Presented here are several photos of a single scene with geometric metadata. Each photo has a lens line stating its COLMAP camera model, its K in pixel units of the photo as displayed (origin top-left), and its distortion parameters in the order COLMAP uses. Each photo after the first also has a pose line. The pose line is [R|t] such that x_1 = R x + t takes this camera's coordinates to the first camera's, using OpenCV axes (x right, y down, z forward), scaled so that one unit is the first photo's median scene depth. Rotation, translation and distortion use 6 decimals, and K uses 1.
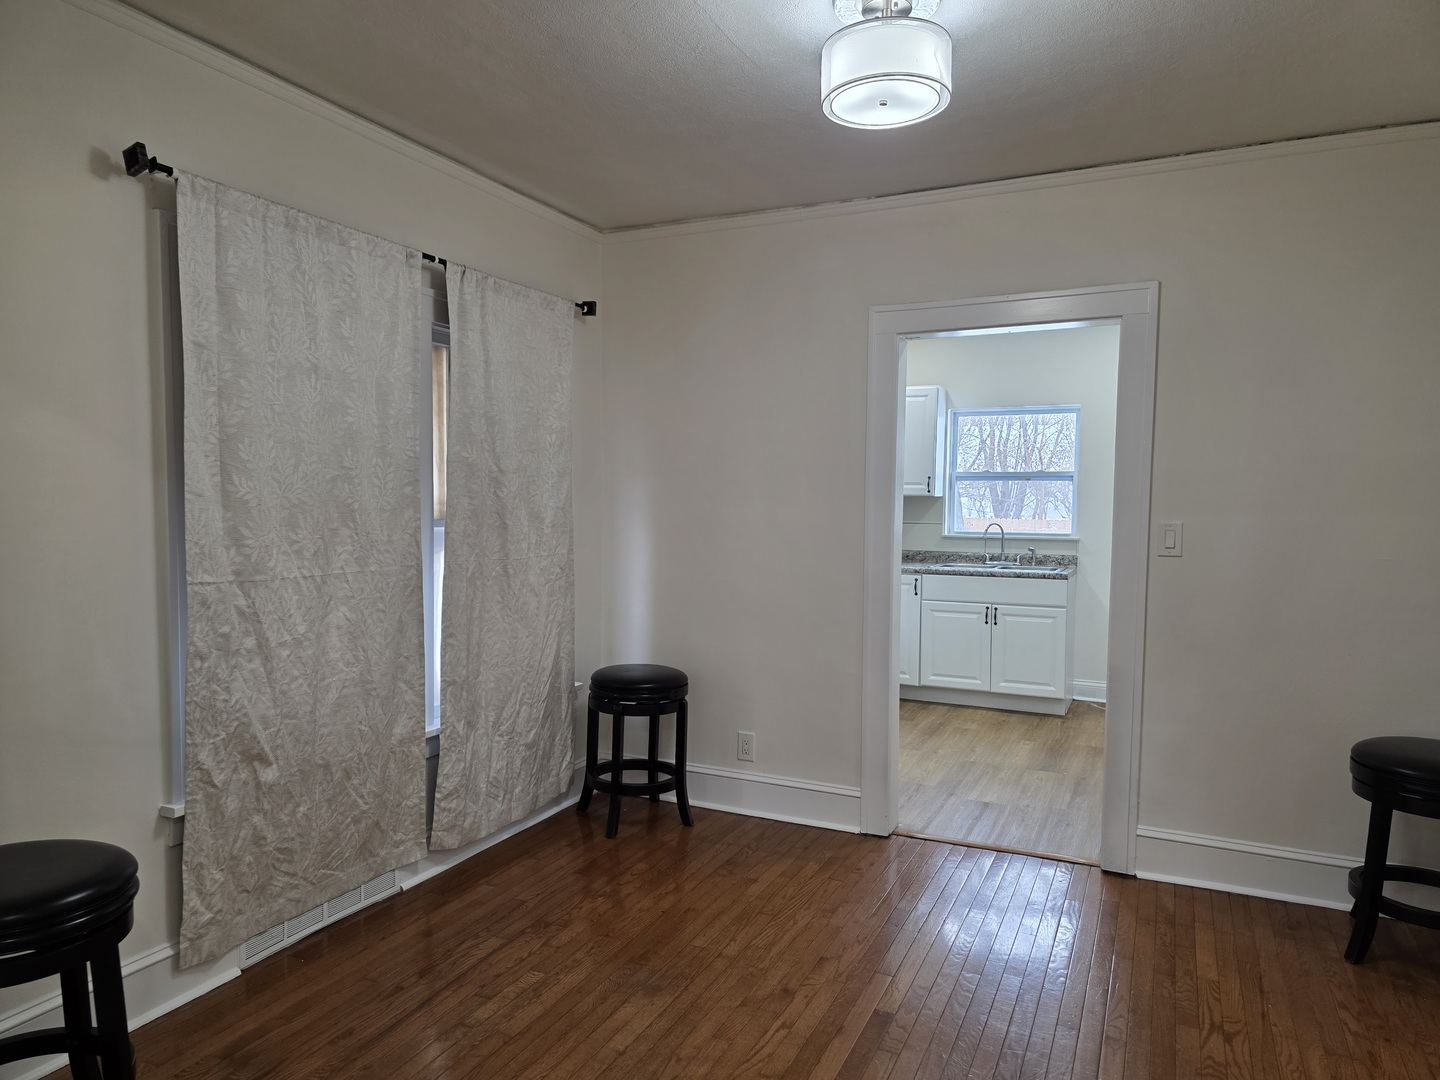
lens RADIAL K [[972.4, 0, 715.6], [0, 972.4, 549.9], [0, 0, 1]] dist [0.056878, -0.039359]
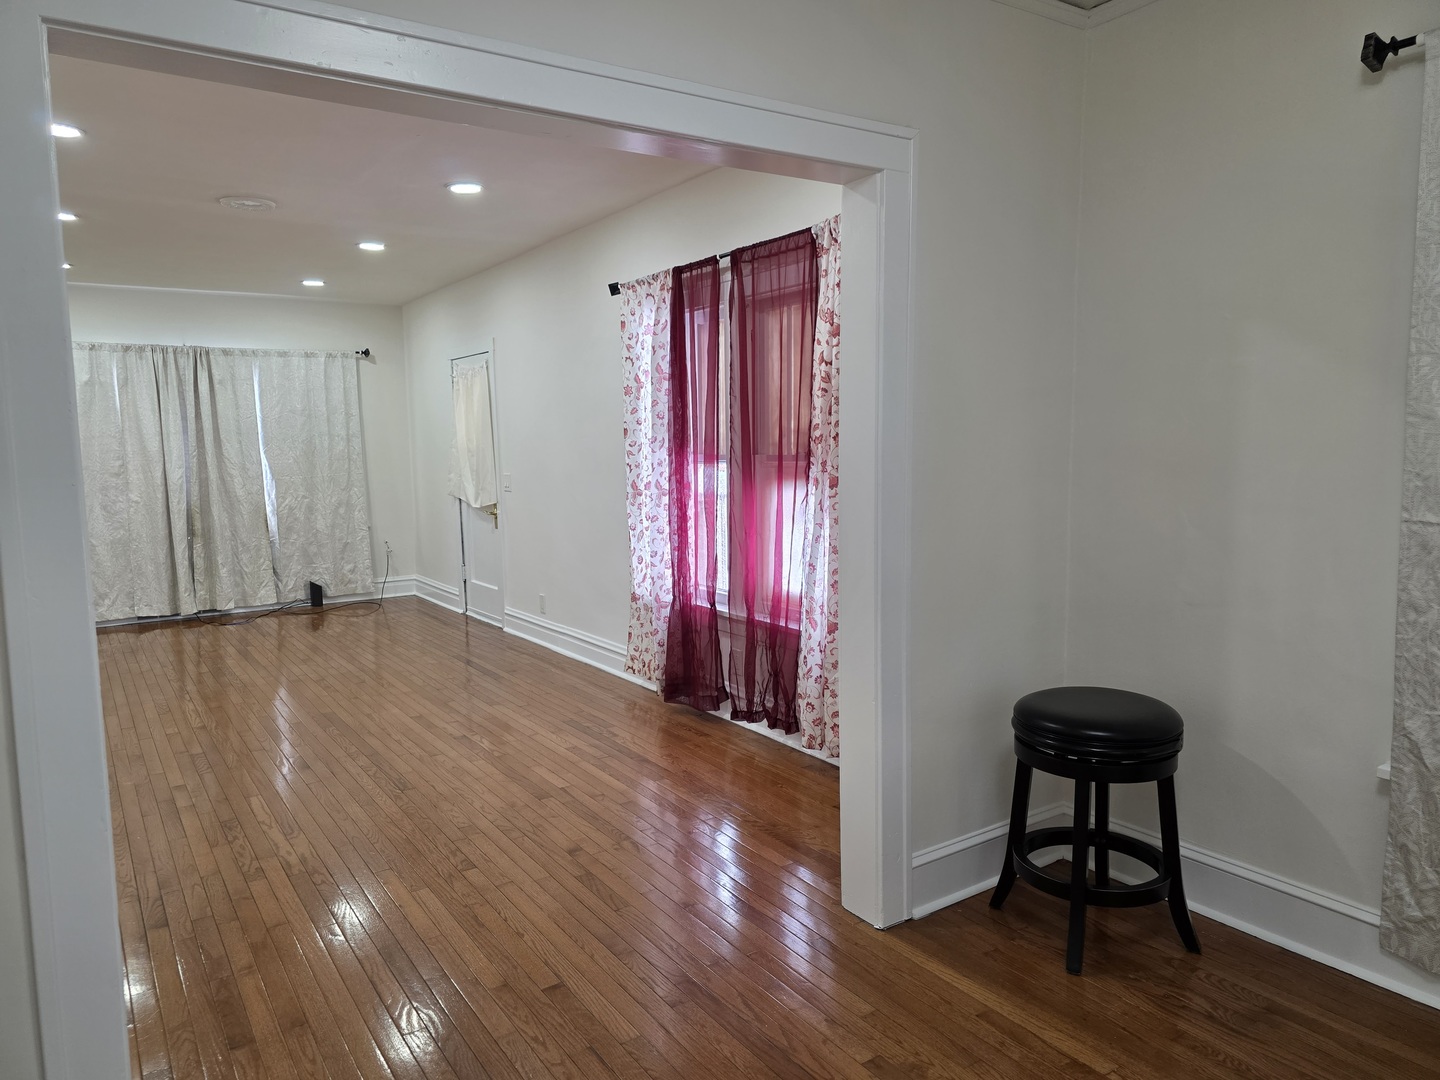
lens RADIAL K [[972.4, 0, 717.2], [0, 972.4, 548.3], [0, 0, 1]] dist [0.056878, -0.039359]
pose [[-0.510144, 0.094744, -0.854855, 0.400701], [-0.035997, 0.990691, 0.131280, -0.026419], [0.859335, 0.097745, -0.501985, 0.707858]]
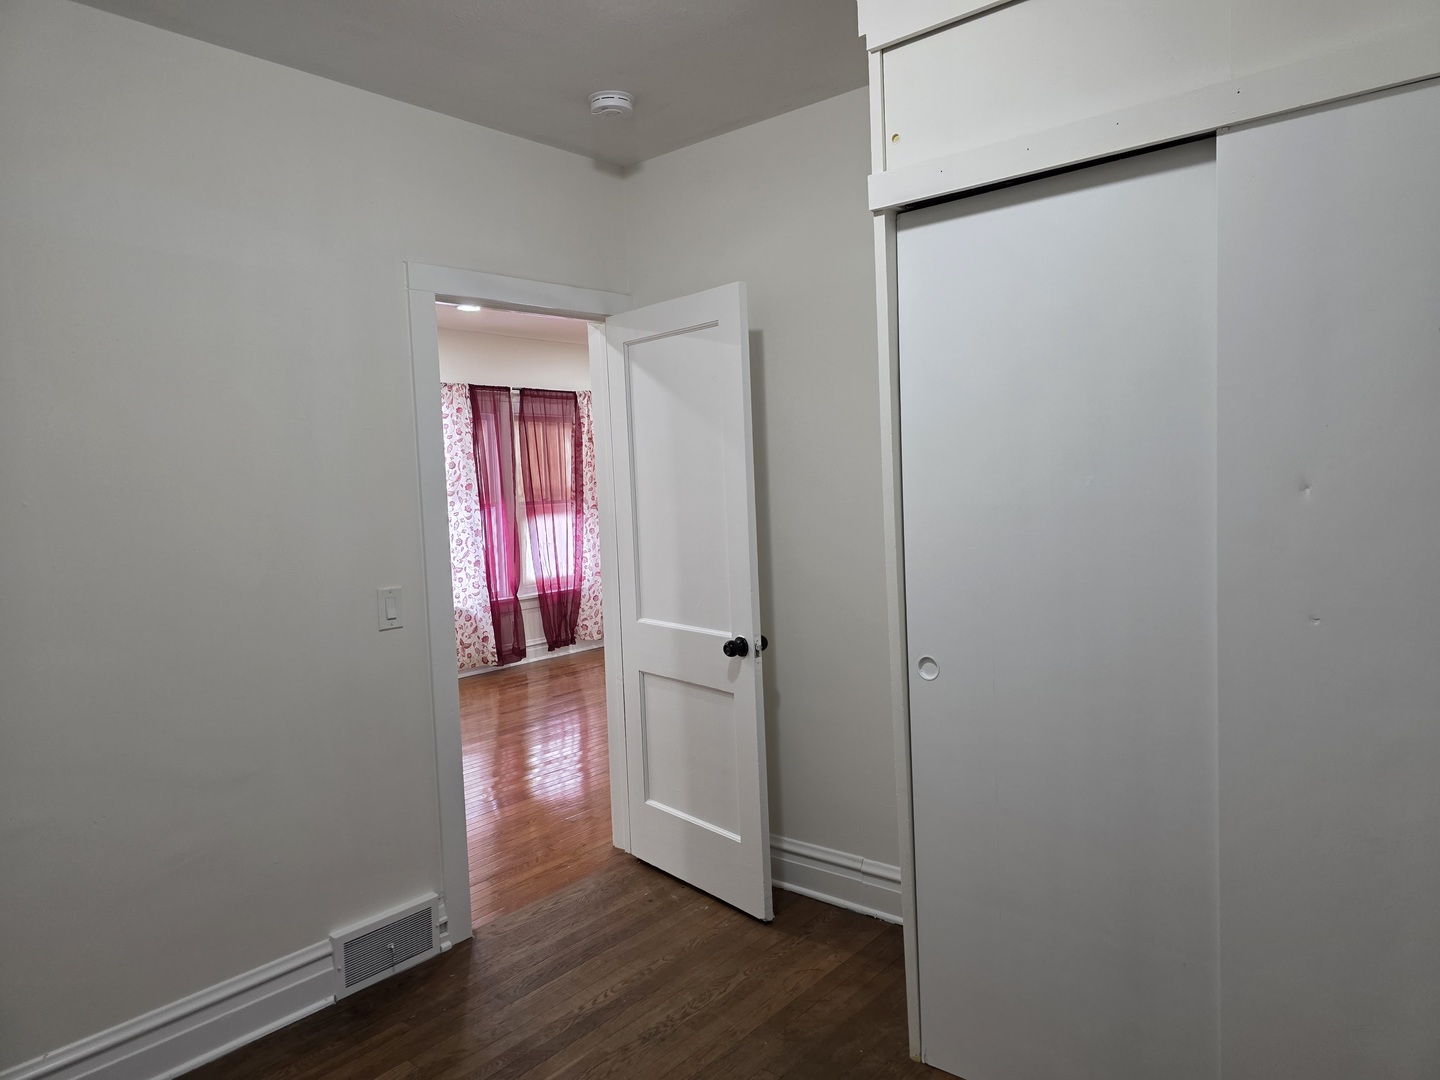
lens RADIAL K [[972.4, 0, 718.1], [0, 972.4, 533.3], [0, 0, 1]] dist [0.056878, -0.039359]
pose [[0.965952, -0.040234, -0.255572, 0.262197], [0.043411, 0.999034, 0.006801, 0.095080], [0.255052, -0.017664, 0.966766, -1.993443]]
